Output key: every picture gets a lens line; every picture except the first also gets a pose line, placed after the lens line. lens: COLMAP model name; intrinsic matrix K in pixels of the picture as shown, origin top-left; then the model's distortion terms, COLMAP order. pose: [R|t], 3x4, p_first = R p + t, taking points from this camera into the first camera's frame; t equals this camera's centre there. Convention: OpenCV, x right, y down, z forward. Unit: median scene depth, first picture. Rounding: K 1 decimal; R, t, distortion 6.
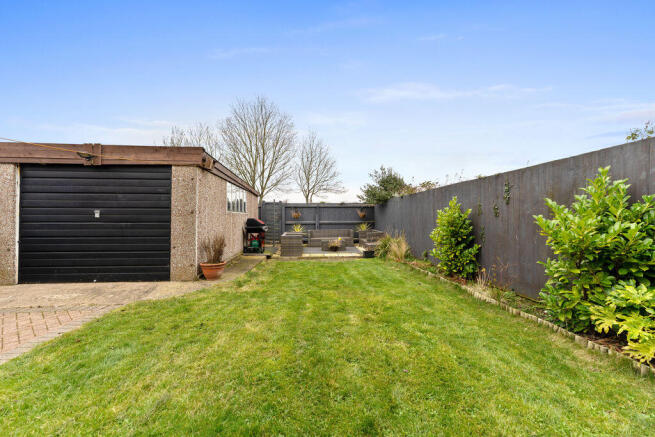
lens RADIAL K [[261.5, 0, 328.6], [0, 261.5, 218.9], [0, 0, 1]] dist [0.002658, -0.000030]
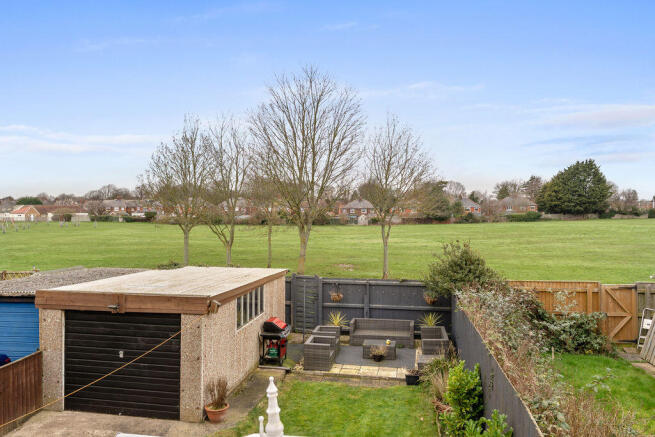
lens RADIAL K [[494.0, 0, 328.9], [0, 494.0, 219.9], [0, 0, 1]] dist [-0.001289, 0.001114]
pose [[0.967245, 0.012571, -0.253535, 0.223937], [-0.006157, 0.999641, 0.026075, -0.294761], [0.253772, -0.023659, 0.966975, -0.358529]]
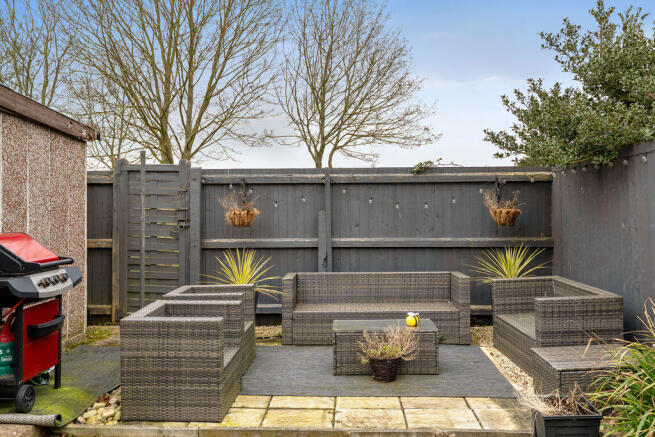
lens RADIAL K [[647.0, 0, 324.5], [0, 647.0, 216.5], [0, 0, 1]] dist [-0.006653, 0.000000]
pose [[0.995107, 0.000729, -0.098799, 0.021624], [-0.000961, 0.999997, -0.002300, -0.012353], [0.098797, 0.002384, 0.995105, 0.427549]]
